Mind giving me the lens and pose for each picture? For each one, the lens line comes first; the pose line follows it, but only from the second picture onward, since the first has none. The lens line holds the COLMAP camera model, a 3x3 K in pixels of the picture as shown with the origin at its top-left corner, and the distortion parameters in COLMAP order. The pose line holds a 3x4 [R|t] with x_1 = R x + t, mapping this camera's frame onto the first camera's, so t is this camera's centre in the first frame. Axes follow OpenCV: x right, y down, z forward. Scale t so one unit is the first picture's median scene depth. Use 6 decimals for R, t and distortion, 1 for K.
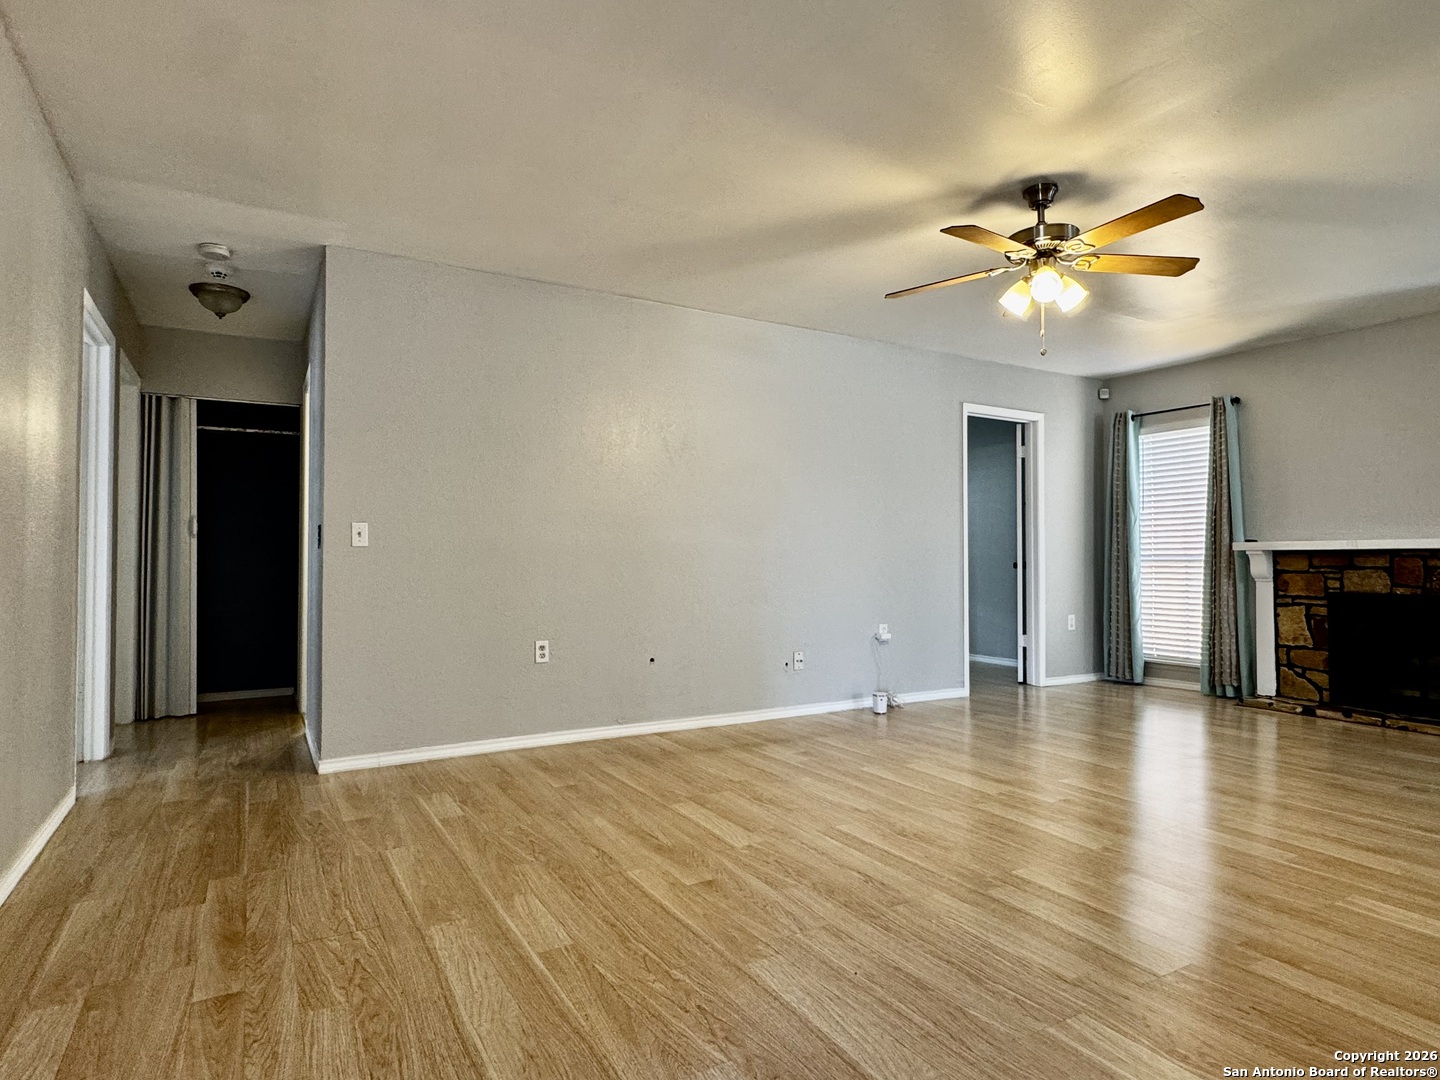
lens RADIAL K [[807.1, 0, 718.5], [0, 807.1, 545.5], [0, 0, 1]] dist [-0.000183, 0.000503]
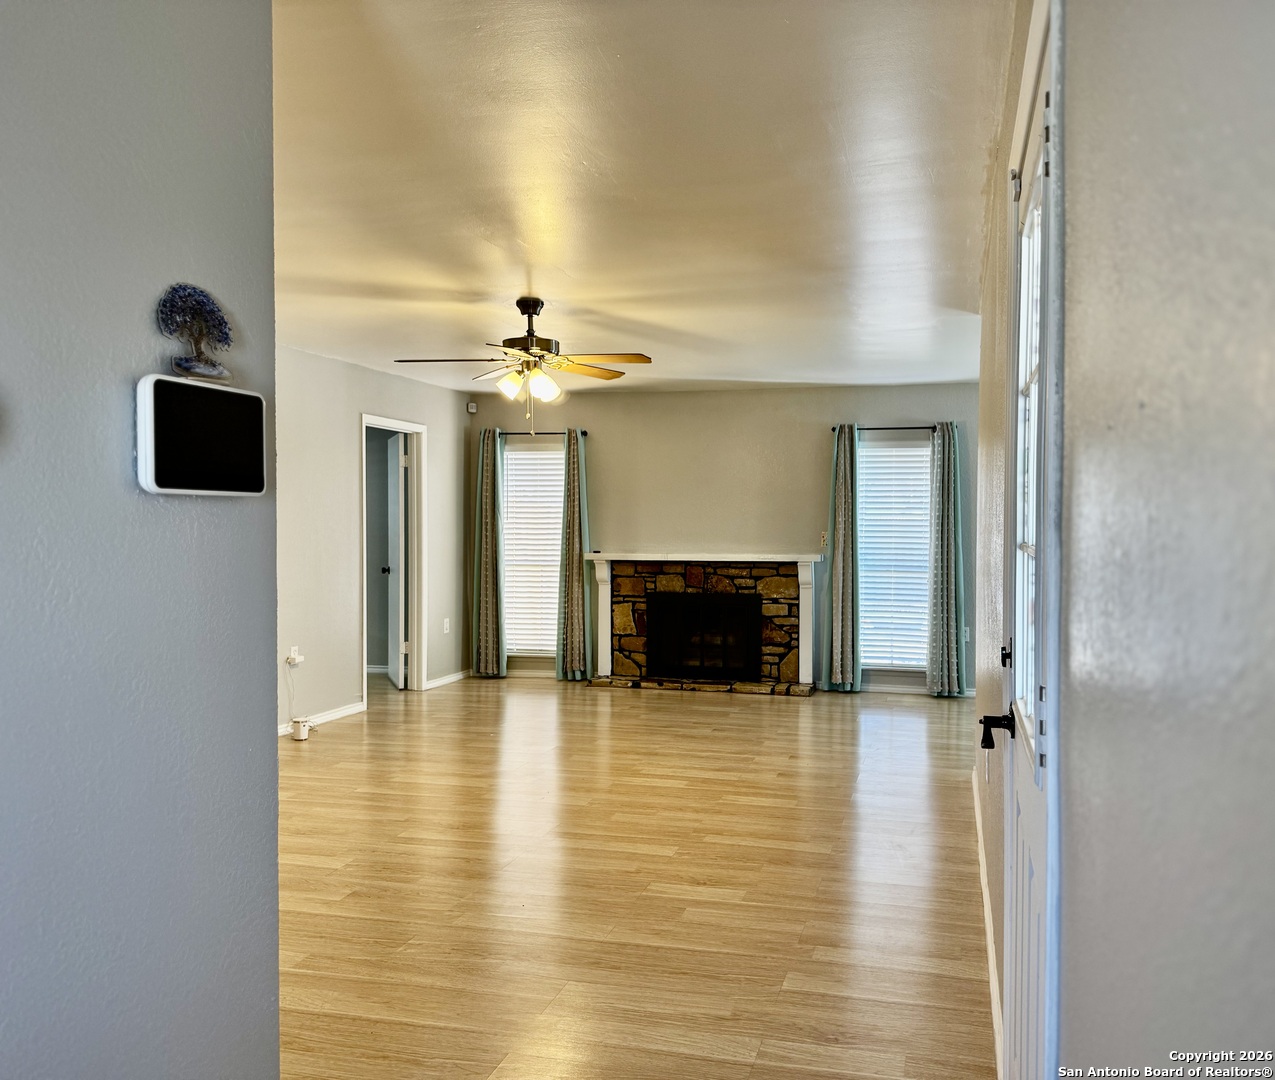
lens RADIAL K [[1001.2, 0, 723.4], [0, 1001.2, 543.0], [0, 0, 1]] dist [0.158016, -0.314267]
pose [[0.681867, -0.012163, 0.731375, -0.340847], [-0.017370, 0.999311, 0.032812, -0.075172], [-0.731270, -0.035077, 0.681186, -0.192030]]
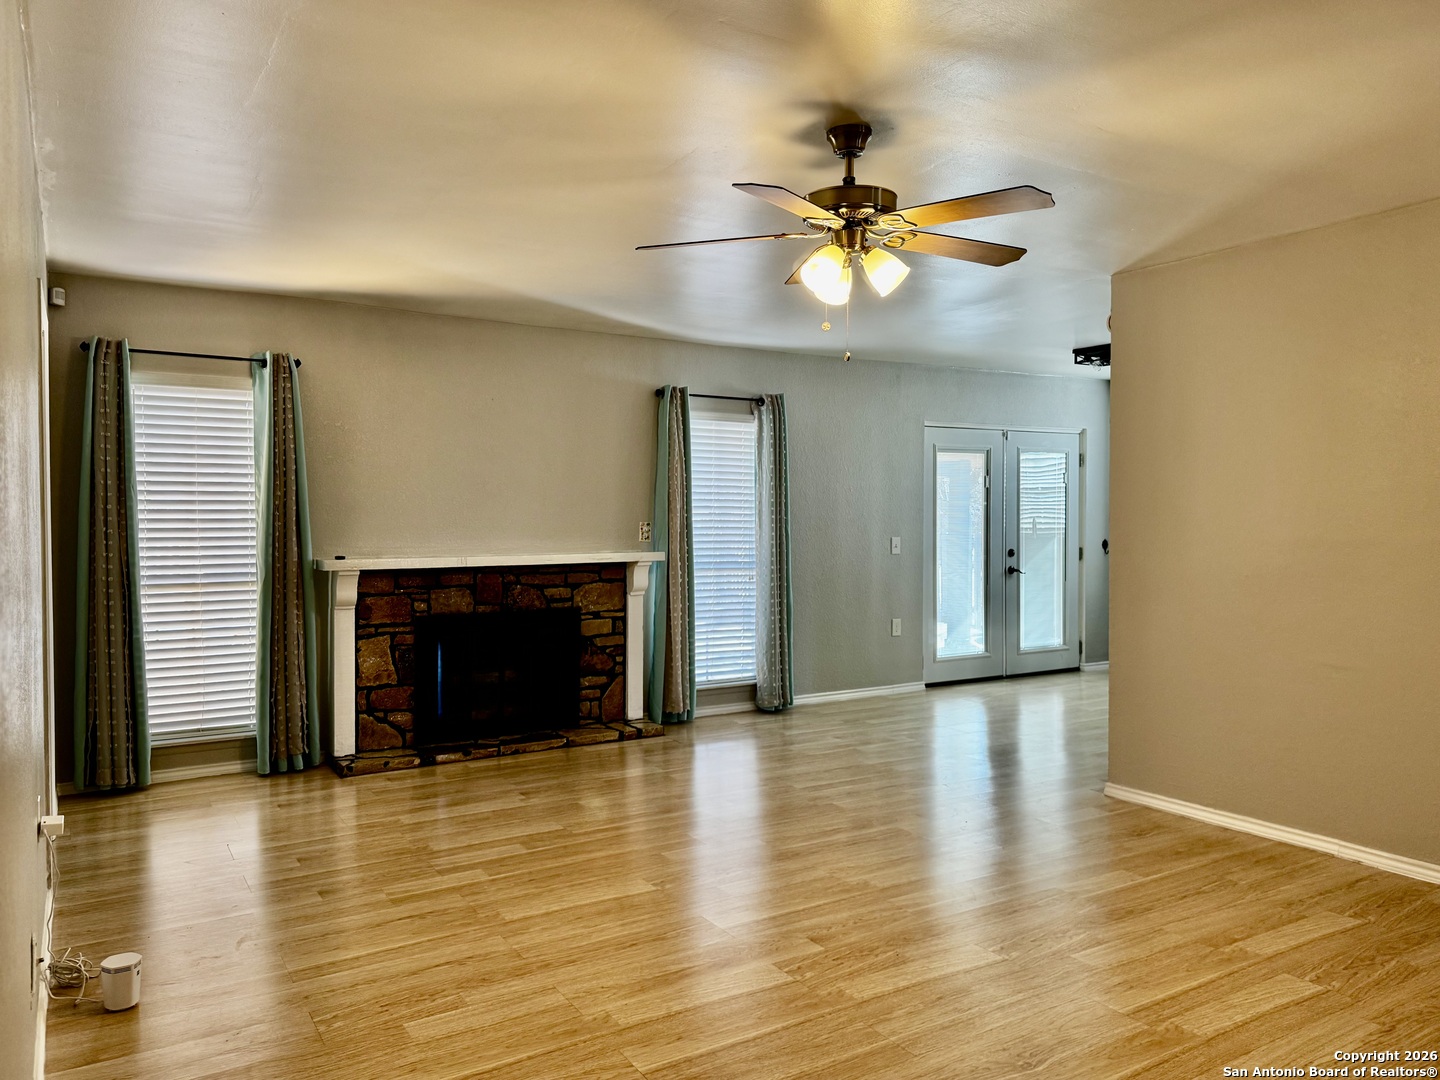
lens RADIAL K [[1023.6, 0, 715.5], [0, 1023.6, 534.7], [0, 0, 1]] dist [0.125180, -0.181013]
pose [[-0.028760, -0.018816, 0.999409, -0.342098], [-0.018925, 0.999654, 0.018276, -0.053636], [-0.999407, -0.018388, -0.029106, 0.698636]]
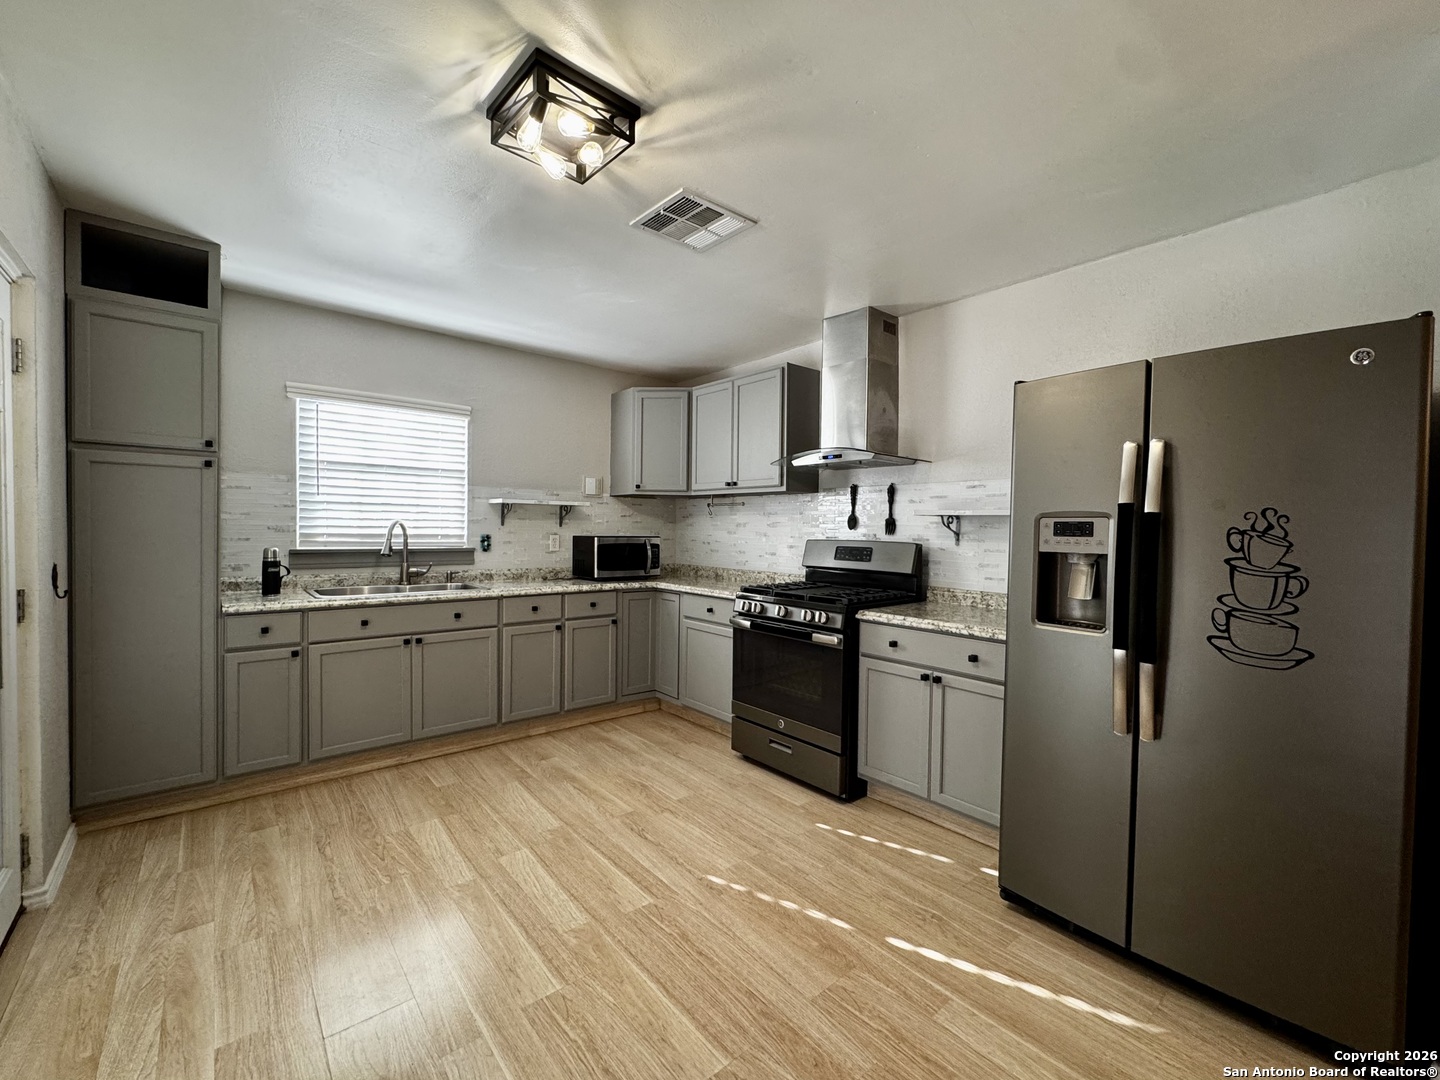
lens RADIAL K [[605.5, 0, 723.6], [0, 605.5, 538.4], [0, 0, 1]] dist [-0.001012, 0.000114]
pose [[-0.984085, -0.009652, -0.177433, 0.952903], [-0.009878, 0.999951, 0.000391, -0.048297], [0.177421, 0.002137, -0.984133, 0.499092]]
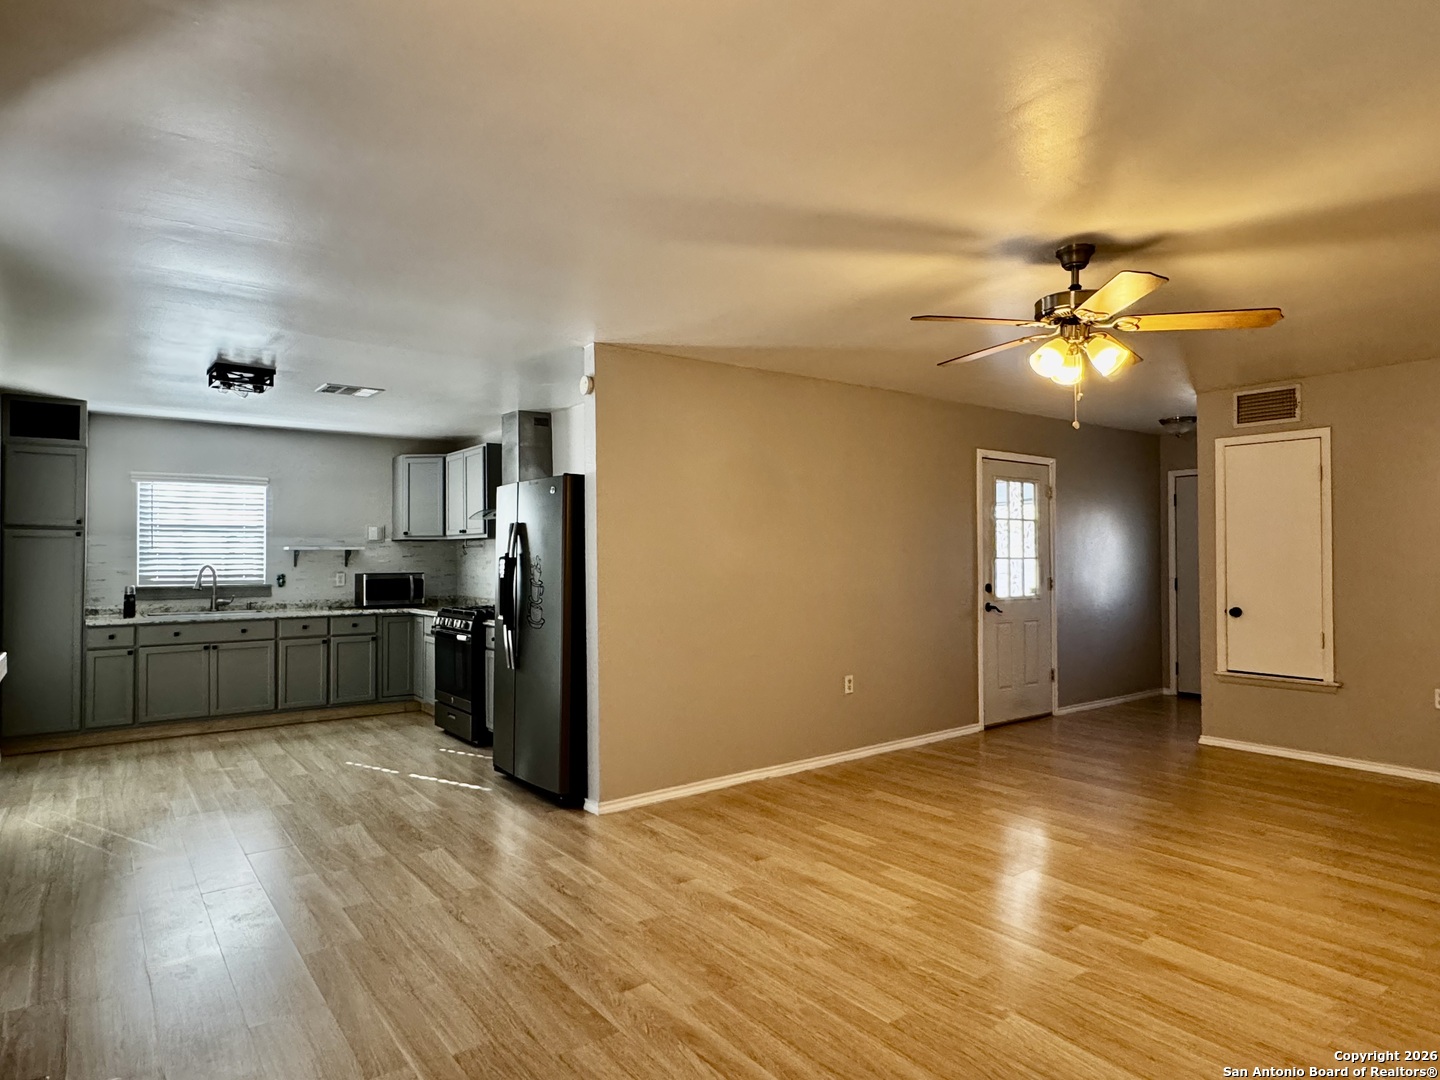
lens RADIAL K [[841.7, 0, 720.0], [0, 841.7, 540.0], [0, 0, 1]] dist [-0.001151, -0.000148]
pose [[-0.992437, 0.004273, -0.122682, 0.565834], [0.009169, 0.999183, -0.039372, -0.044672], [0.122413, -0.040199, -0.991665, 1.158574]]
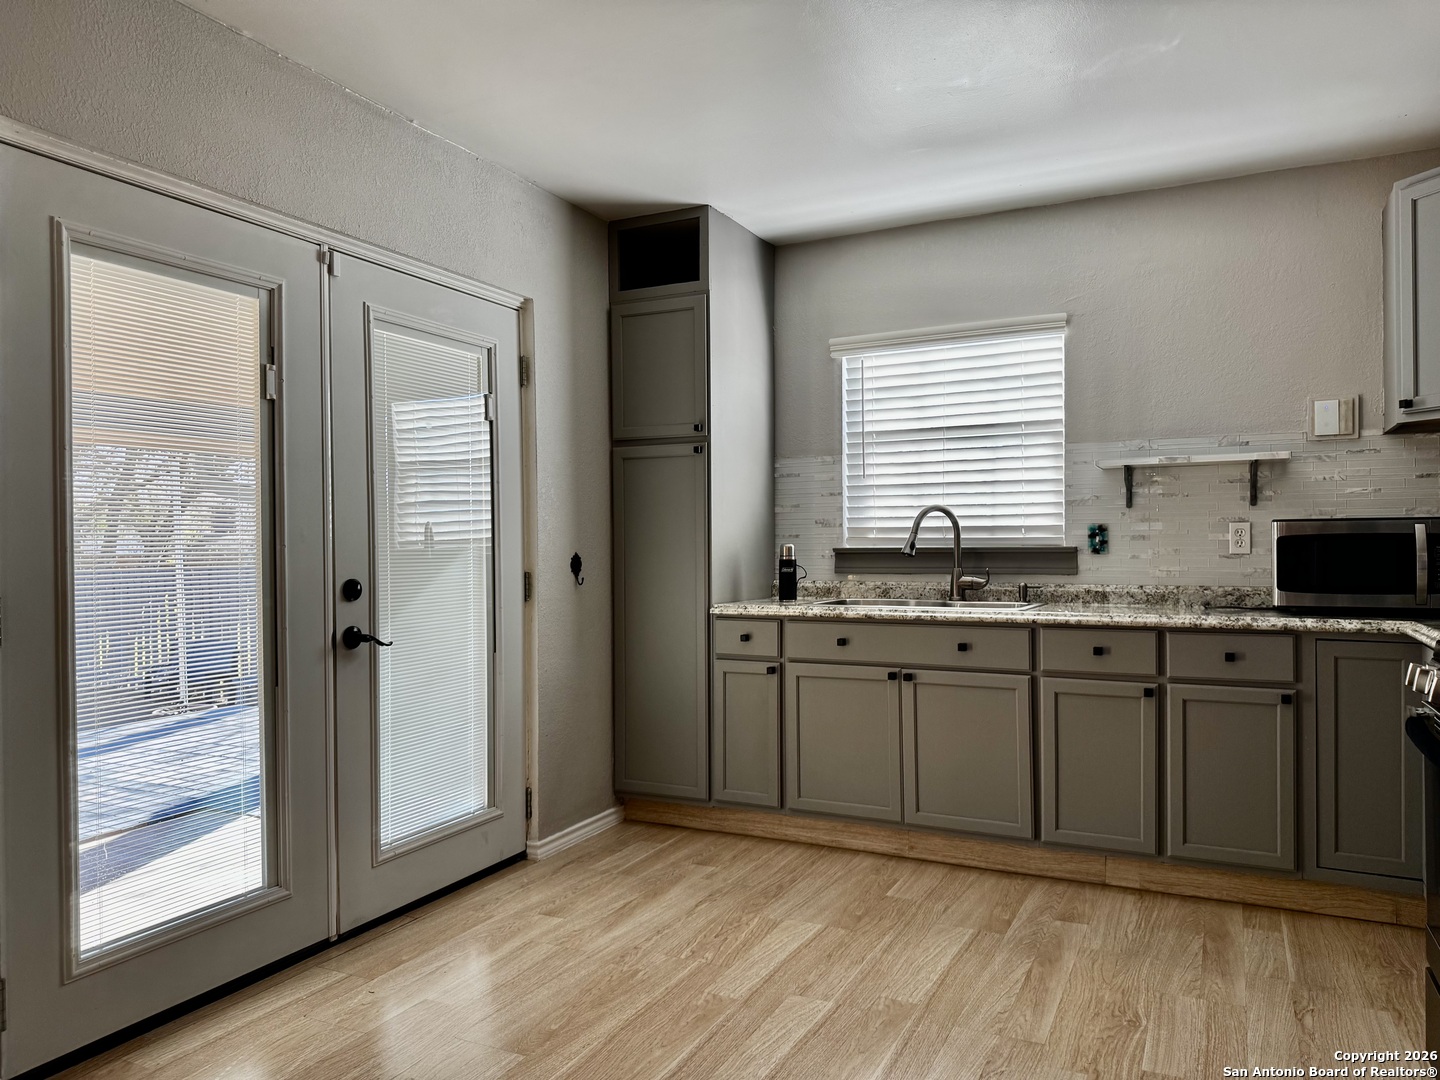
lens RADIAL K [[1013.7, 0, 720.0], [0, 1013.7, 540.0], [0, 0, 1]] dist [0.112586, -0.153344]
pose [[-0.554385, 0.011099, 0.832187, 0.638876], [-0.004819, 0.999852, -0.016545, -0.024671], [-0.832247, -0.013182, -0.554249, 0.345107]]
